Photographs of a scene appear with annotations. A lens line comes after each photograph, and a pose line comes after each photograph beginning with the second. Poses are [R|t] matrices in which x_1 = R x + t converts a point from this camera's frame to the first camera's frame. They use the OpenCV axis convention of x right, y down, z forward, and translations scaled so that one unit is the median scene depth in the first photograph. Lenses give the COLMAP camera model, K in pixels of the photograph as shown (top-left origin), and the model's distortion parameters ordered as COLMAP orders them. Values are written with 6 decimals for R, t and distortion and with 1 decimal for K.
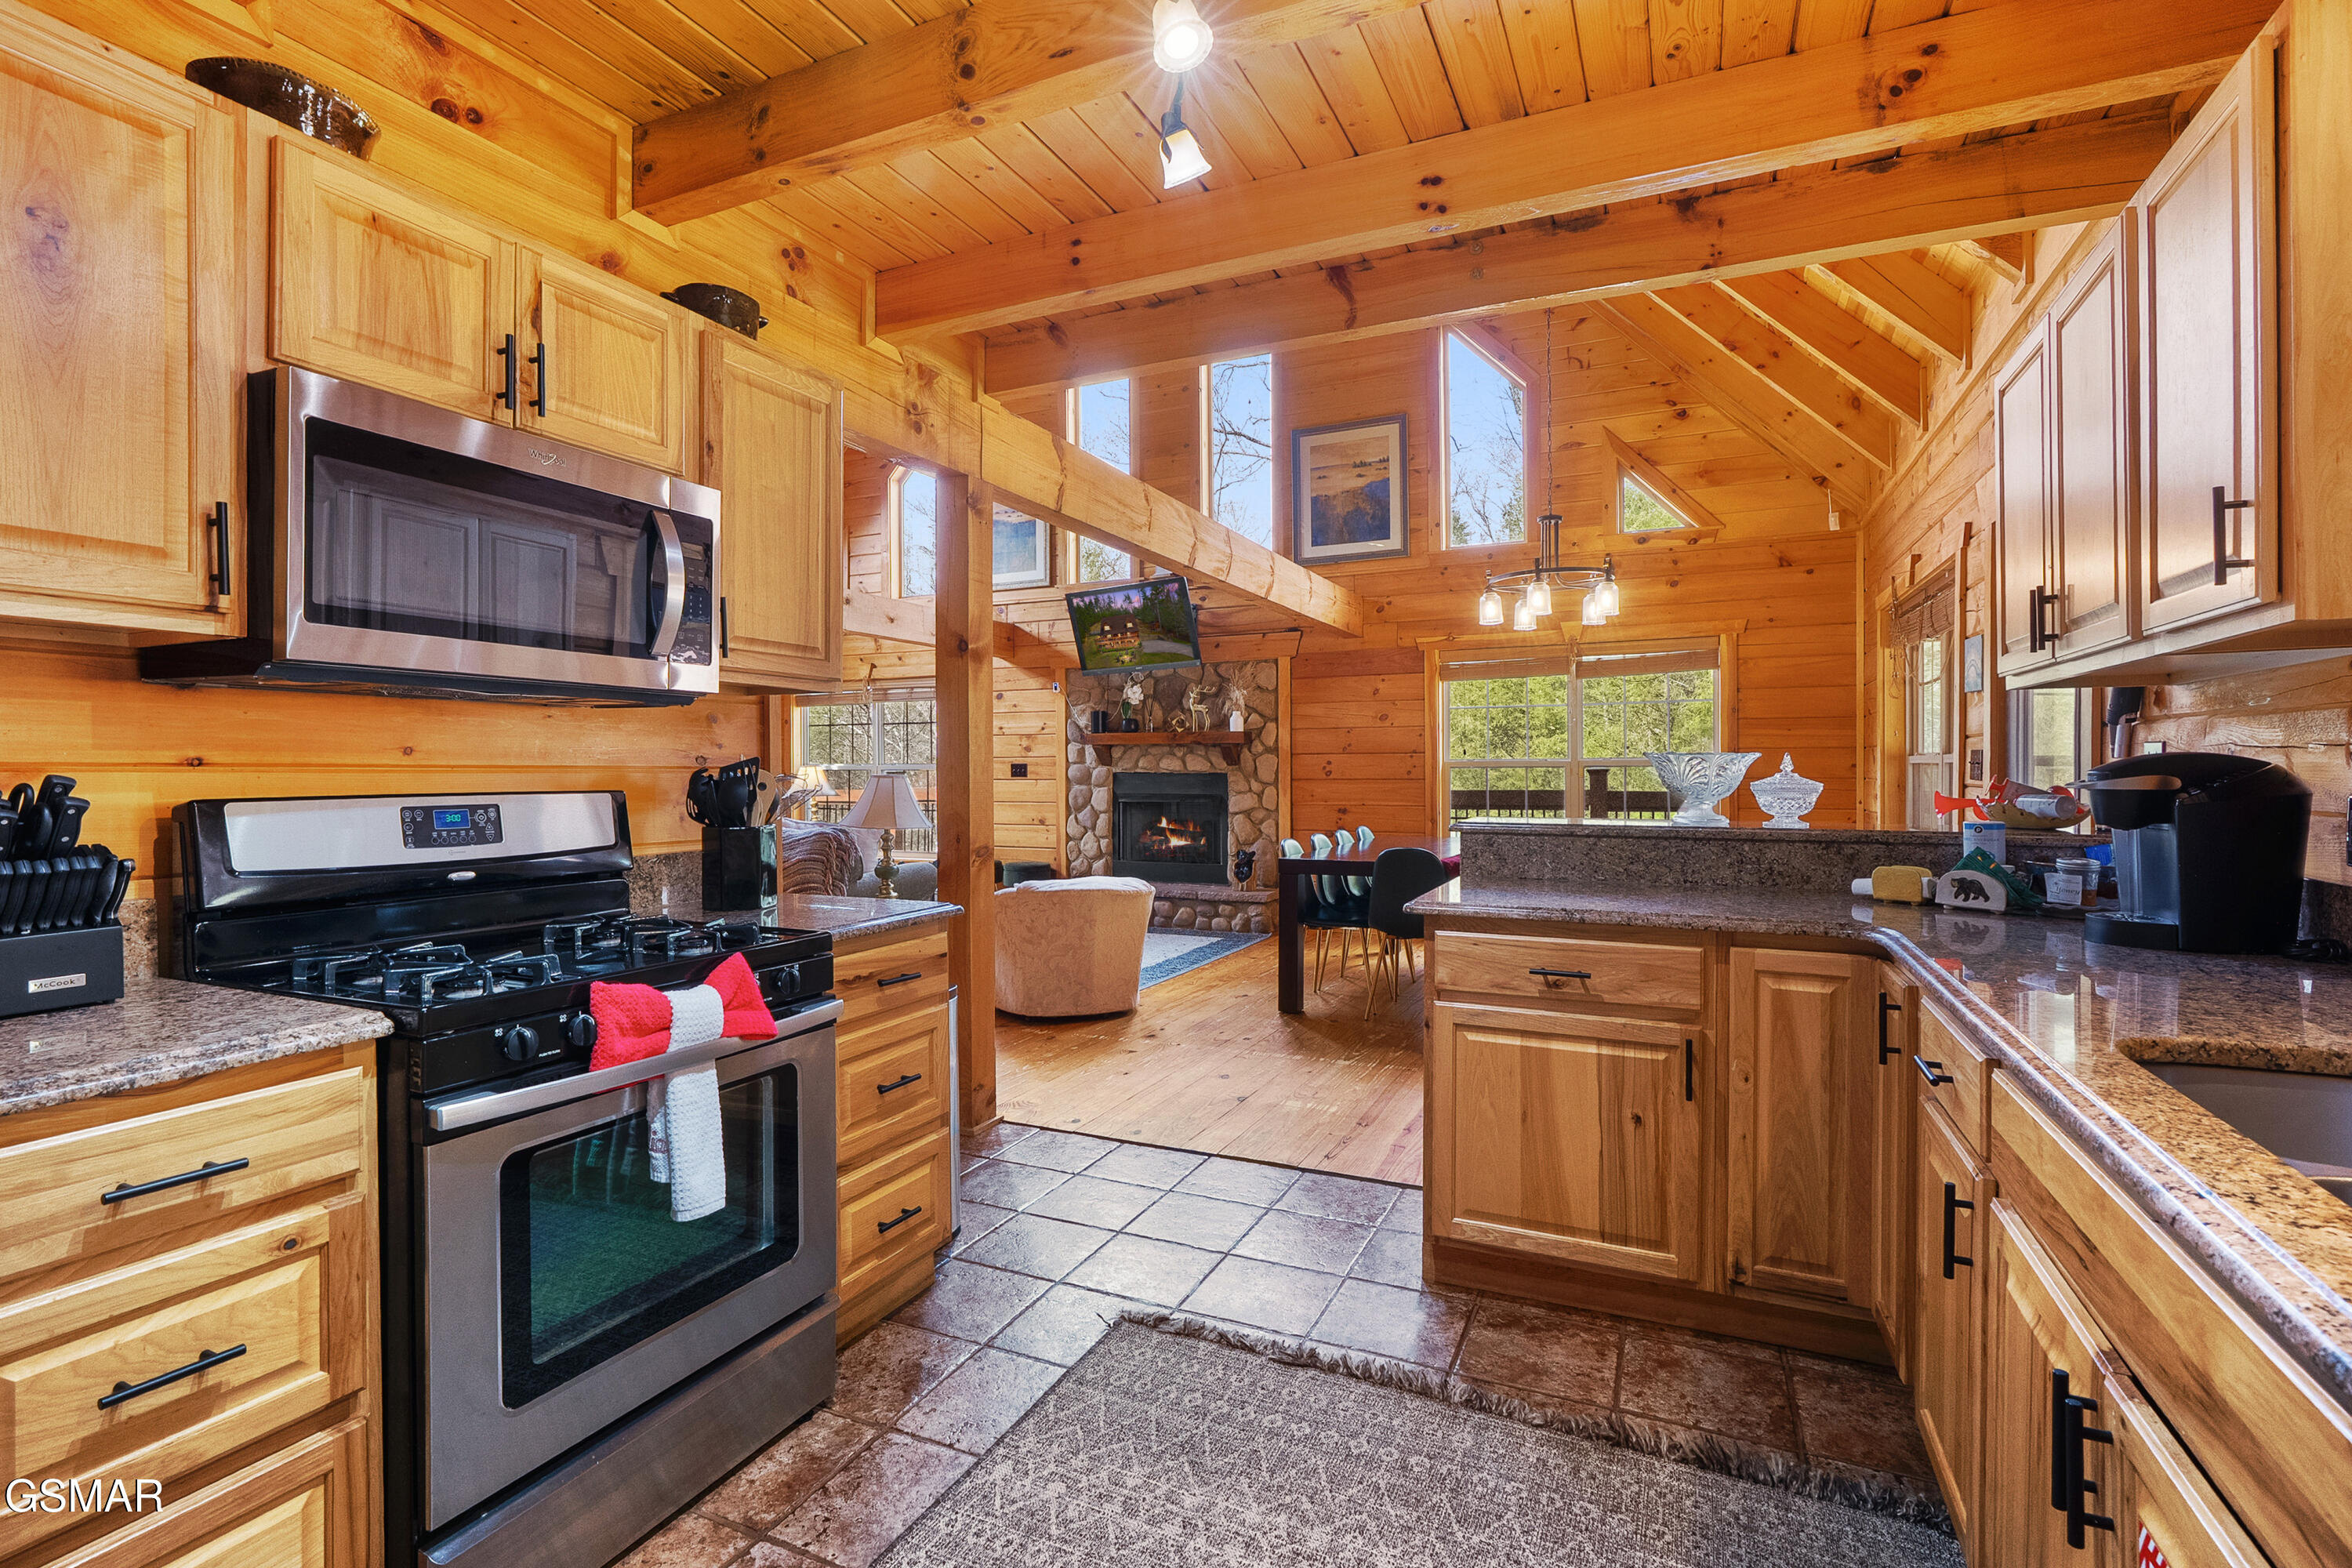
lens RADIAL K [[1063.7, 0, 1170.7], [0, 1063.7, 769.0], [0, 0, 1]] dist [-0.007939, 0.003602]
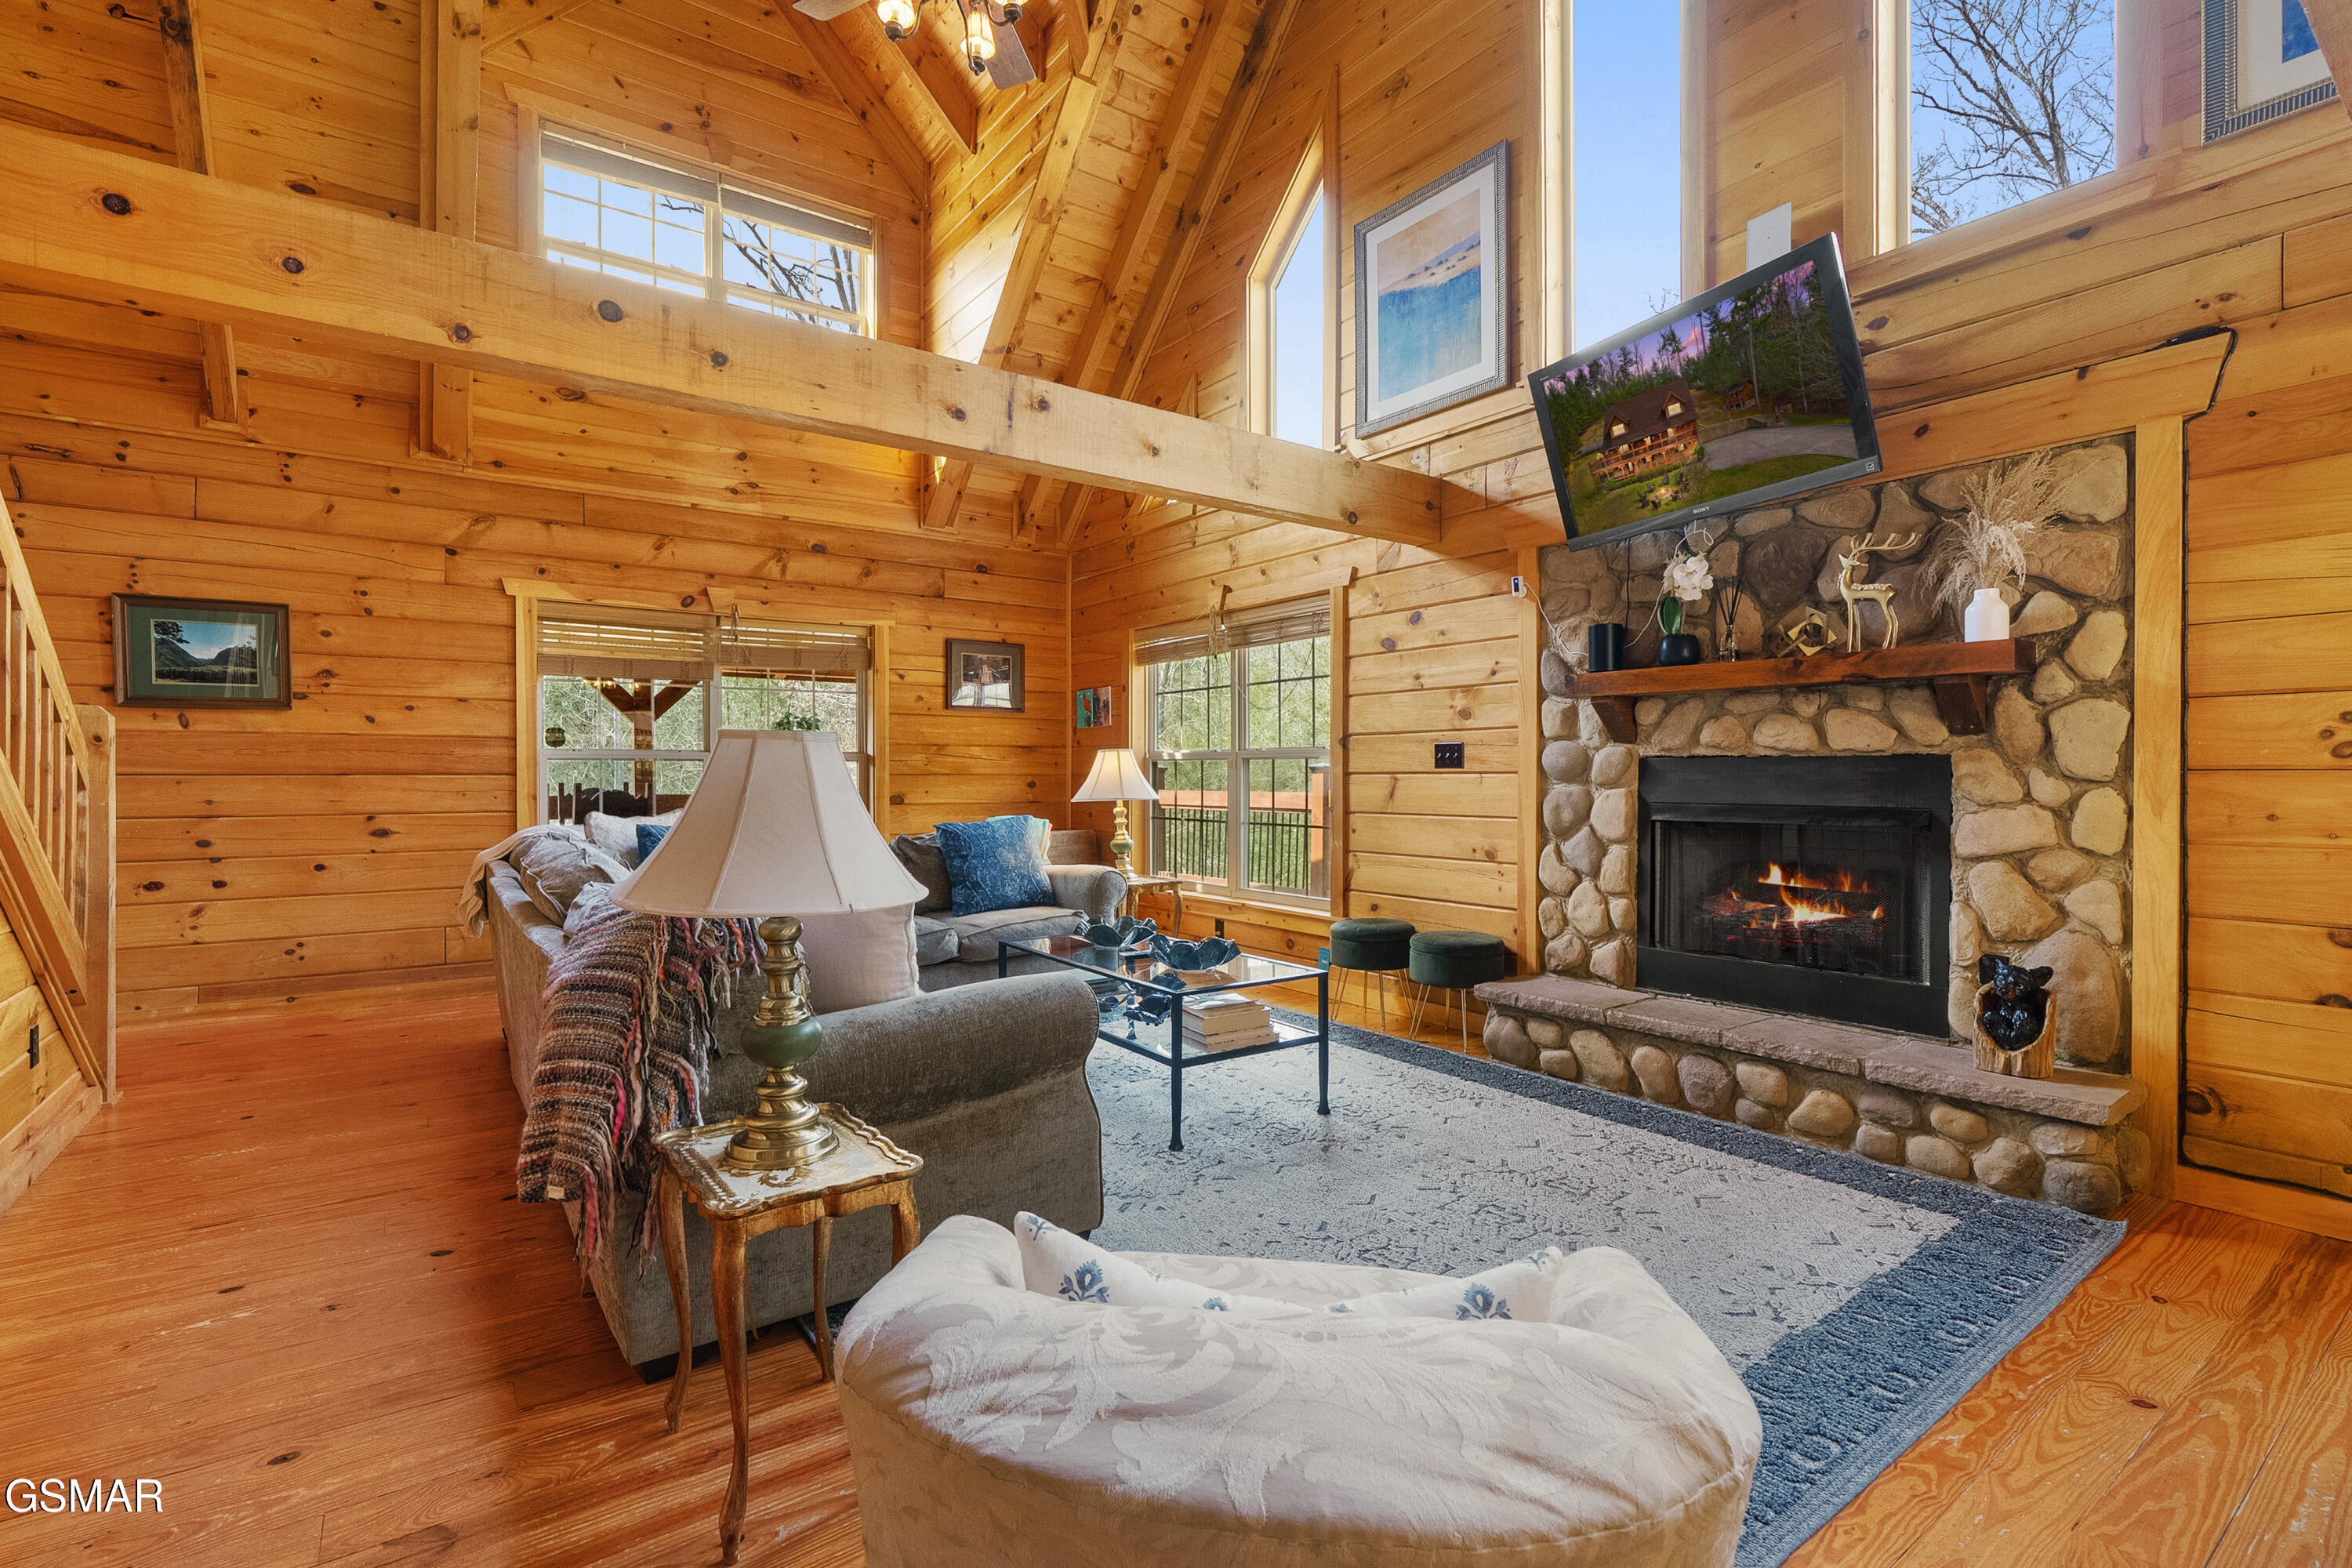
lens RADIAL K [[1063.7, 0, 1166.7], [0, 1063.7, 784.1], [0, 0, 1]] dist [-0.007939, 0.003602]
pose [[0.869118, 0.005562, -0.494574, -0.004396], [0.000333, 0.999930, 0.011830, 0.010020], [0.494605, -0.010446, 0.869055, 0.516233]]
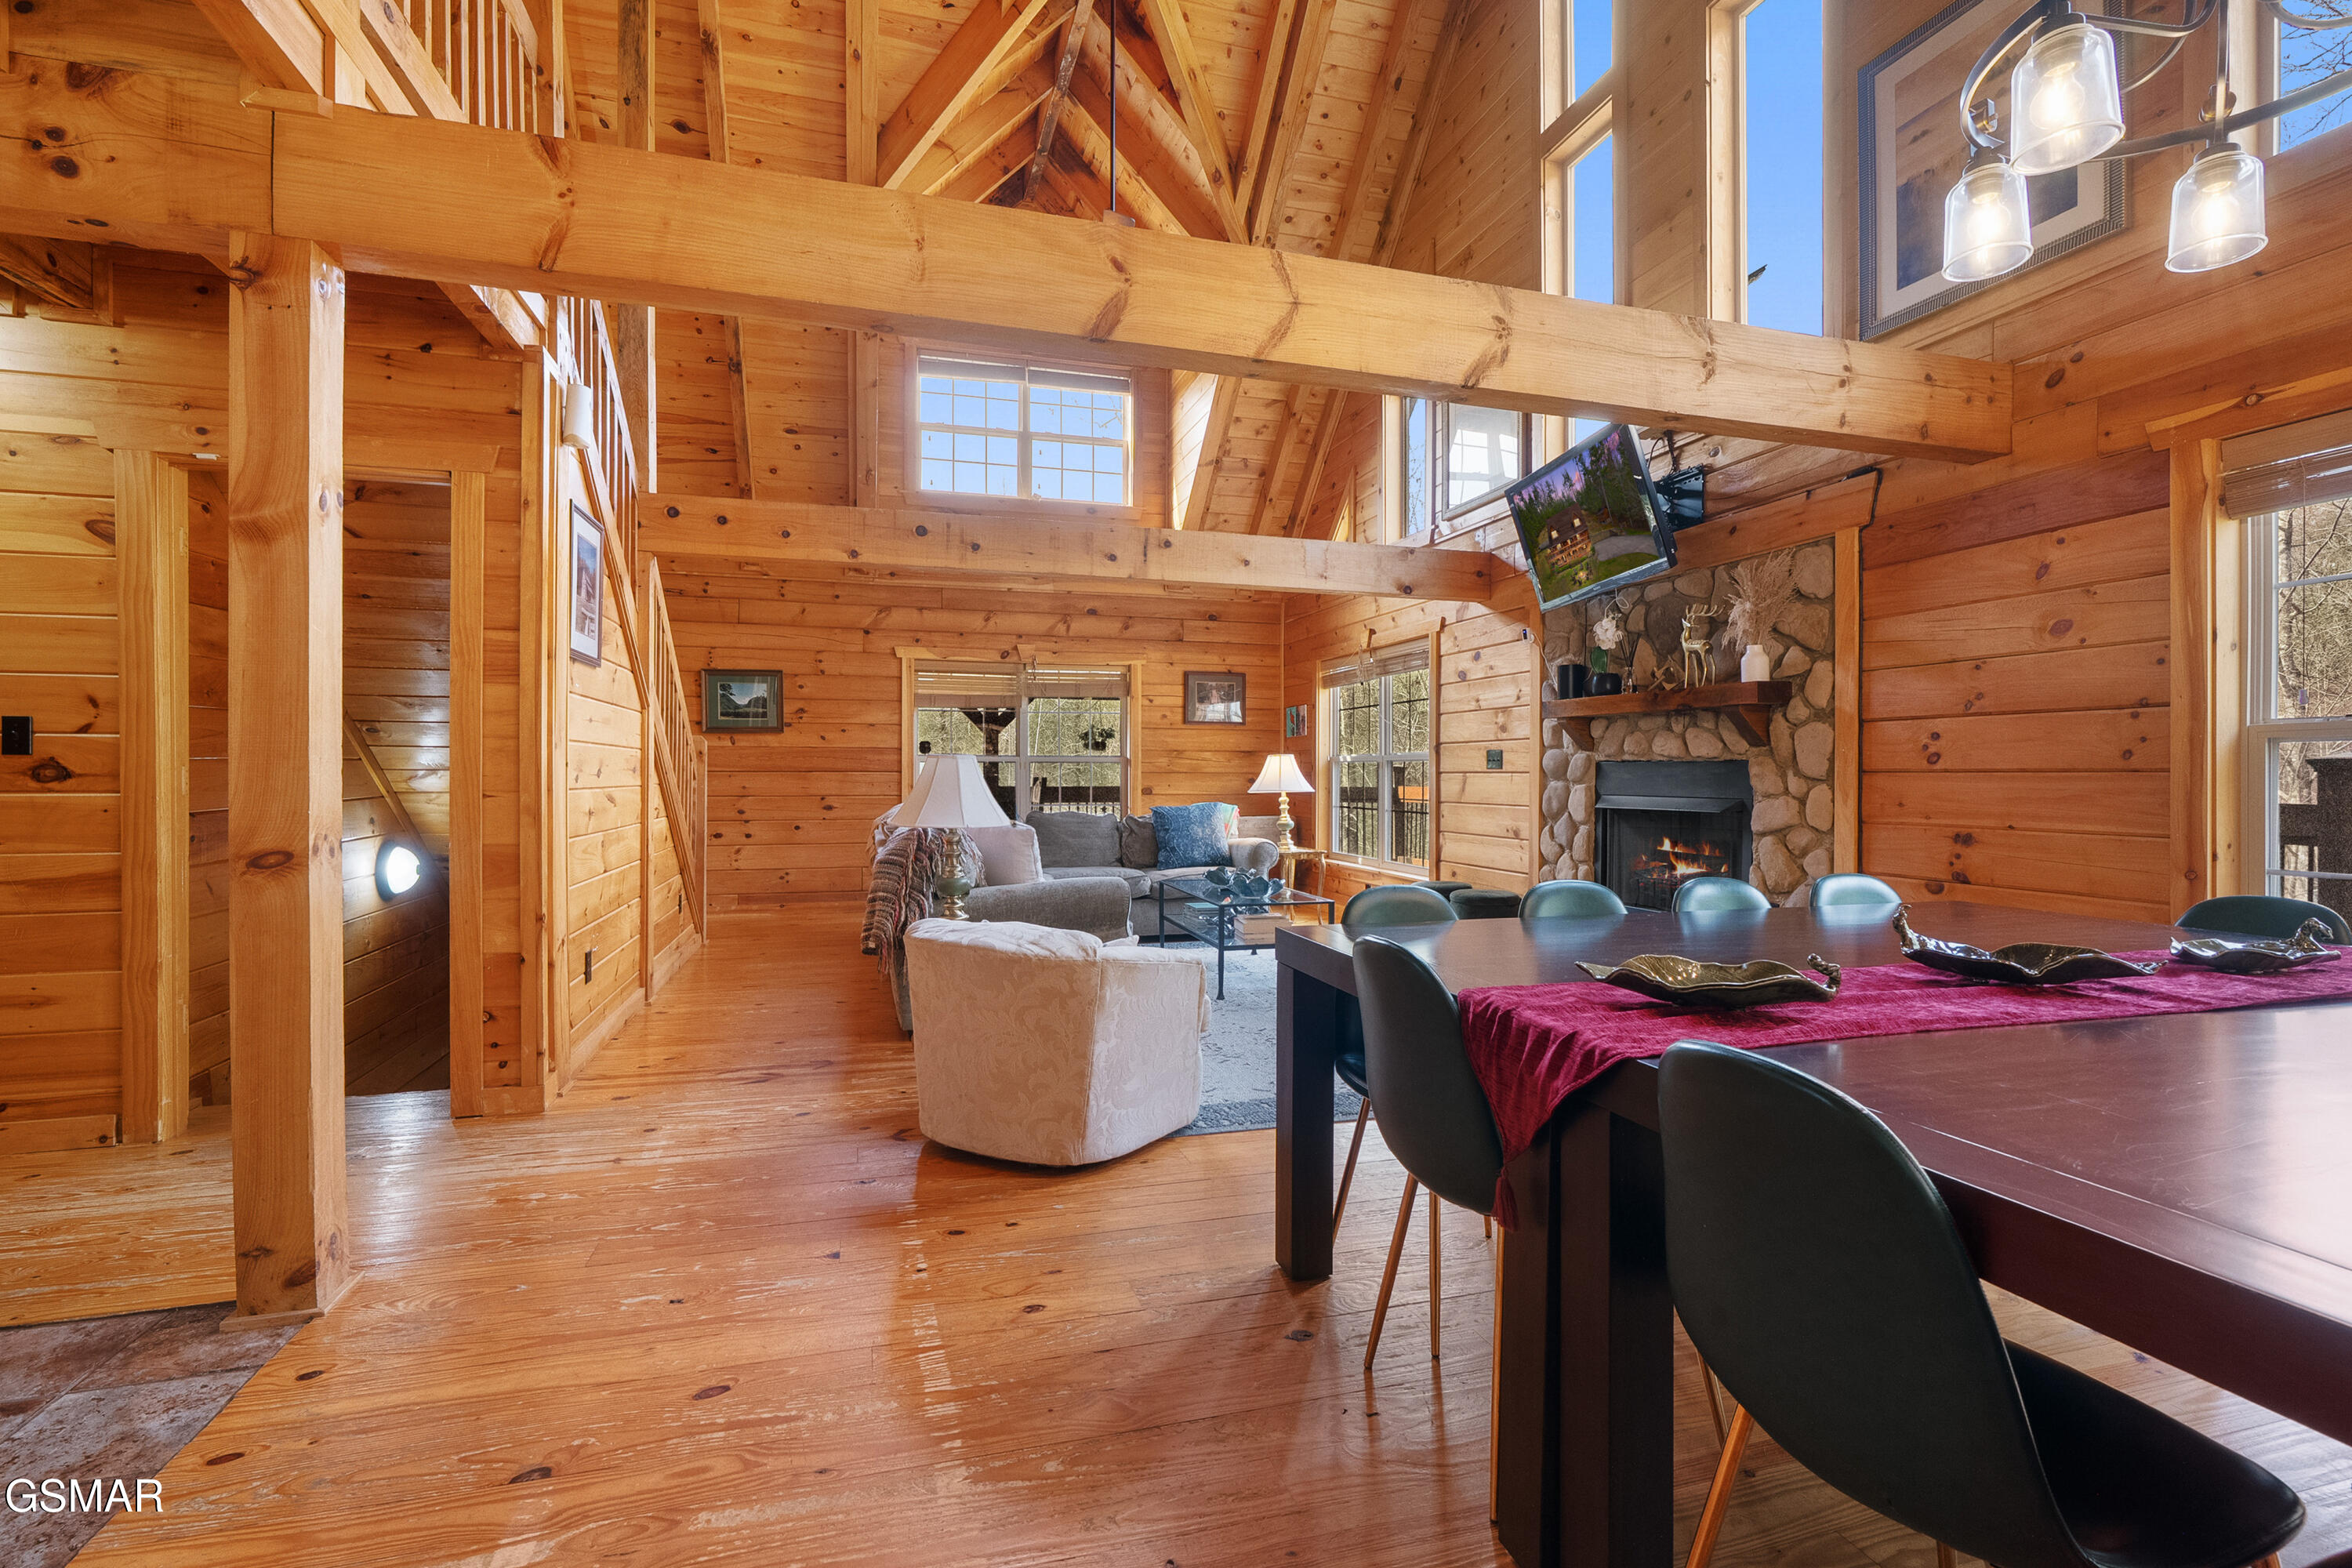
lens RADIAL K [[1063.7, 0, 1163.2], [0, 1063.7, 778.6], [0, 0, 1]] dist [-0.007939, 0.003602]
pose [[0.649290, 0.007245, -0.760507, 0.270852], [-0.001210, 0.999963, 0.008493, 0.008975], [0.760540, -0.004594, 0.649275, 0.411308]]
